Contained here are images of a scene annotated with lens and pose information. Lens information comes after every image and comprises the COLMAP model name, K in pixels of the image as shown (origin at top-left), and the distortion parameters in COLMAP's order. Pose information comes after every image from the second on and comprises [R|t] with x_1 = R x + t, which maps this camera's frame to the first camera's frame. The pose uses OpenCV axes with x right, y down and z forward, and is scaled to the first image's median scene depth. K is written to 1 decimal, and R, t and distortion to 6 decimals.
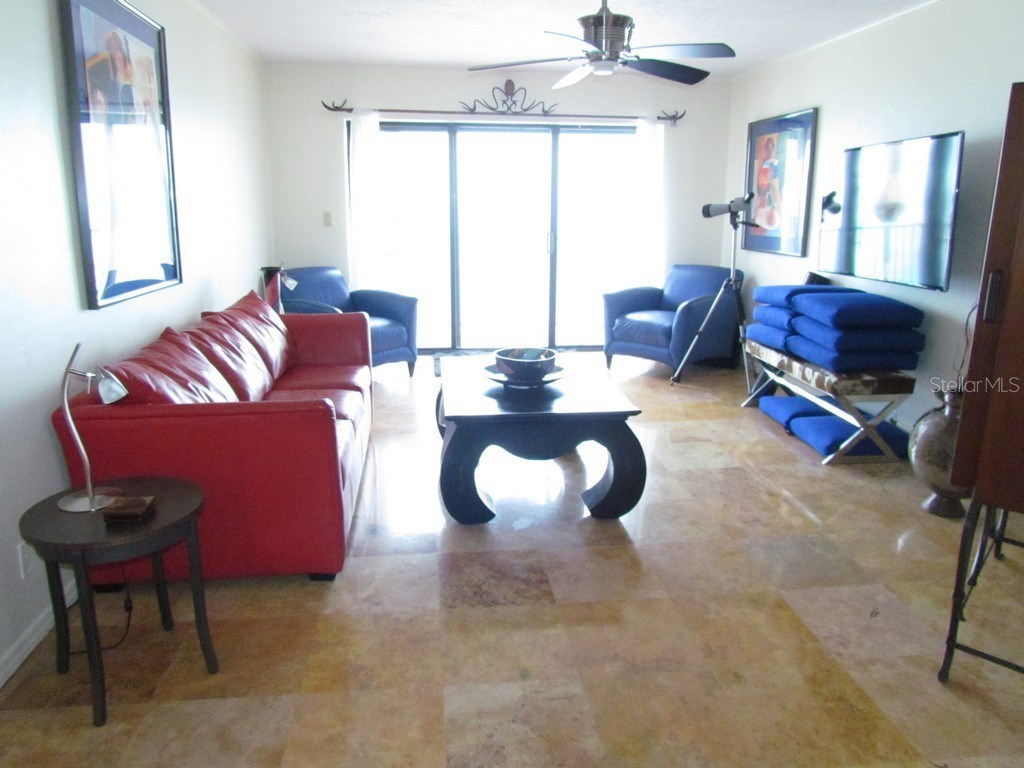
lens RADIAL K [[721.4, 0, 512.0], [0, 721.4, 384.0], [0, 0, 1]] dist [-0.029271, -0.003262]
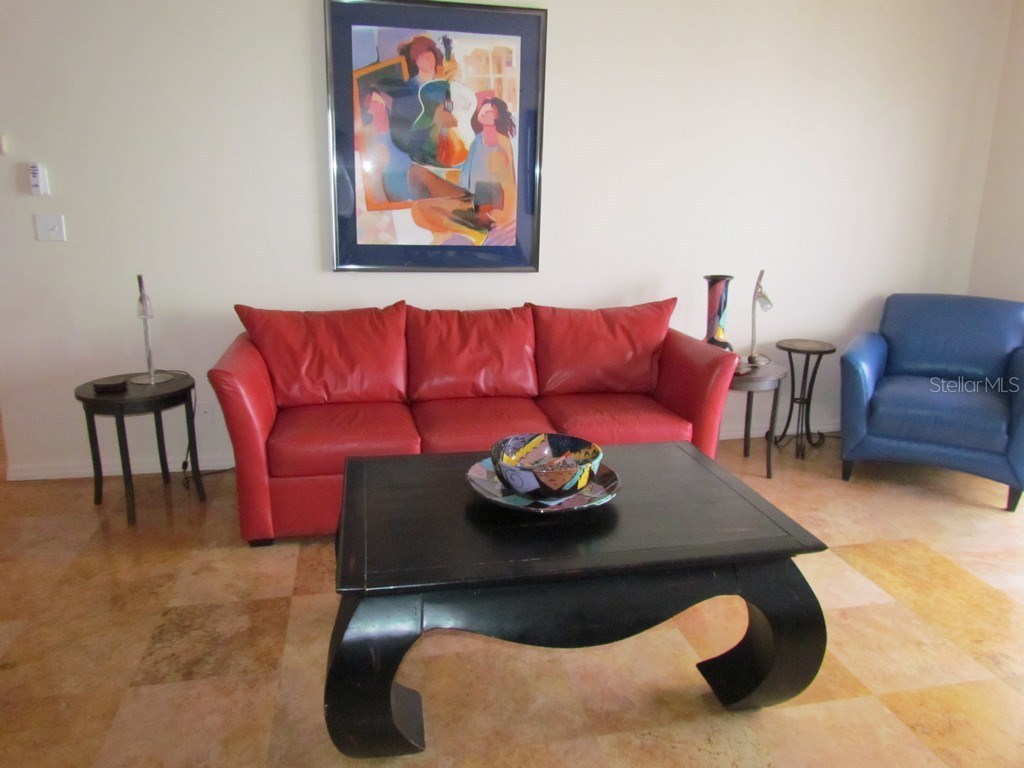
lens RADIAL K [[736.2, 0, 512.0], [0, 736.2, 384.0], [0, 0, 1]] dist [-0.001499, -0.001267]
pose [[0.067536, 0.238454, -0.968803, 0.791120], [-0.256337, 0.942571, 0.214128, -0.287349], [0.964225, 0.233879, 0.124782, 1.231400]]
